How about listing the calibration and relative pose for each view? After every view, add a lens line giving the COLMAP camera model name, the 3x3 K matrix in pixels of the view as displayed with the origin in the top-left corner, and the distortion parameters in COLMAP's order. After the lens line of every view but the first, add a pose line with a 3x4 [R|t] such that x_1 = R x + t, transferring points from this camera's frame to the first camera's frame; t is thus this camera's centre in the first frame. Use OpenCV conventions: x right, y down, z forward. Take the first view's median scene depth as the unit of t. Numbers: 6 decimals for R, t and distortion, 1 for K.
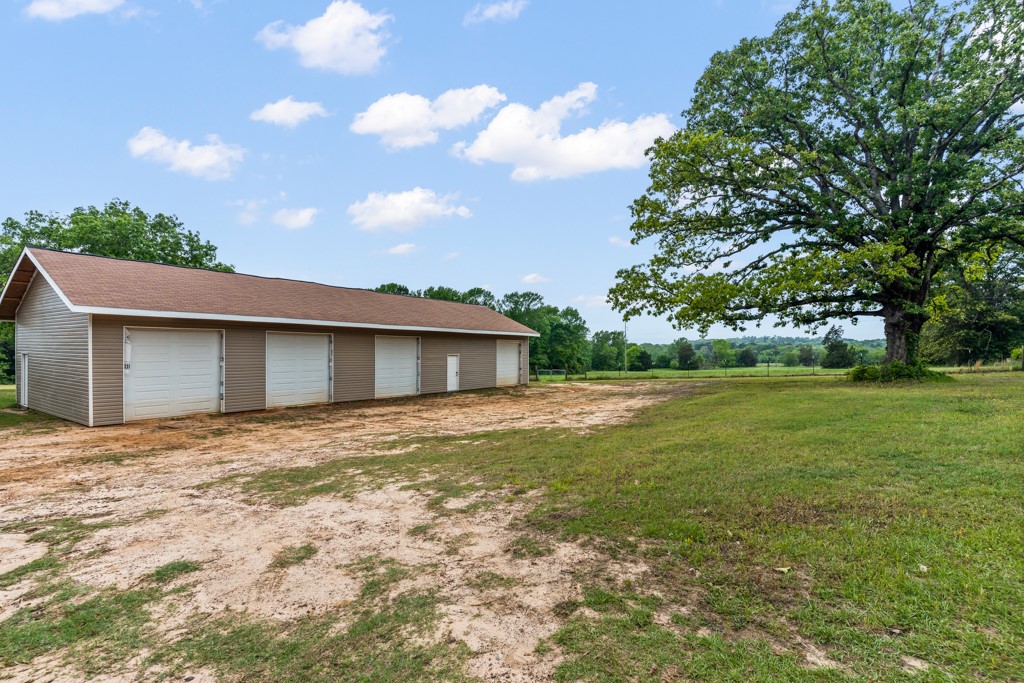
lens RADIAL K [[484.6, 0, 509.8], [0, 484.6, 347.6], [0, 0, 1]] dist [0.000751, -0.000268]
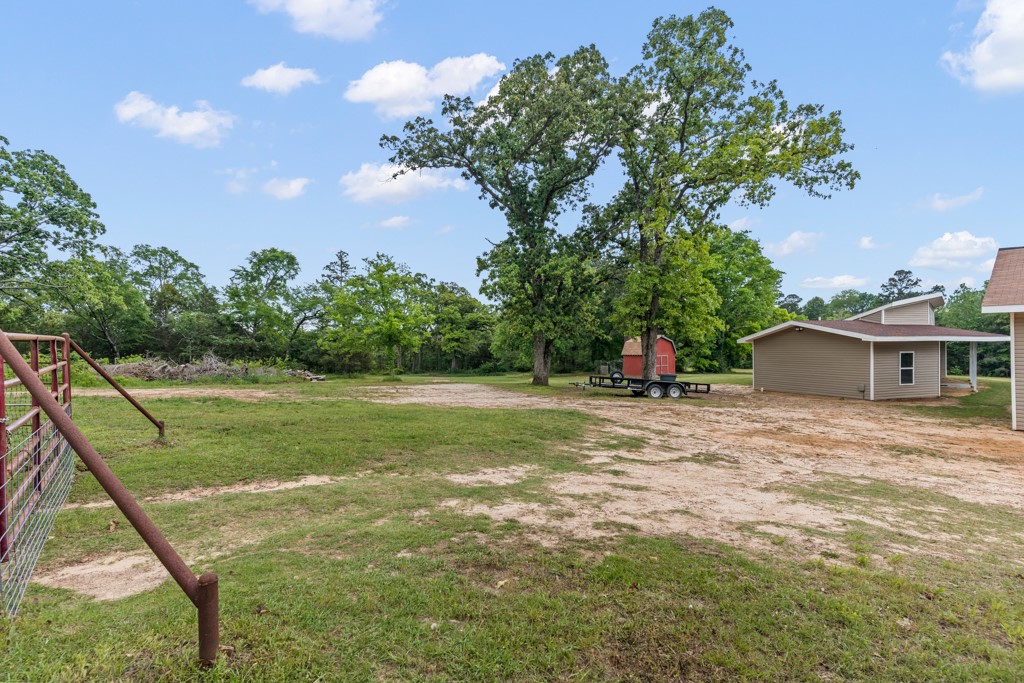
lens RADIAL K [[484.6, 0, 507.8], [0, 484.6, 343.5], [0, 0, 1]] dist [0.000751, -0.000268]
pose [[-0.237321, -0.008821, -0.971391, 1.285669], [0.012490, 0.999848, -0.012131, -0.041134], [0.971351, -0.015012, -0.237175, 1.024759]]
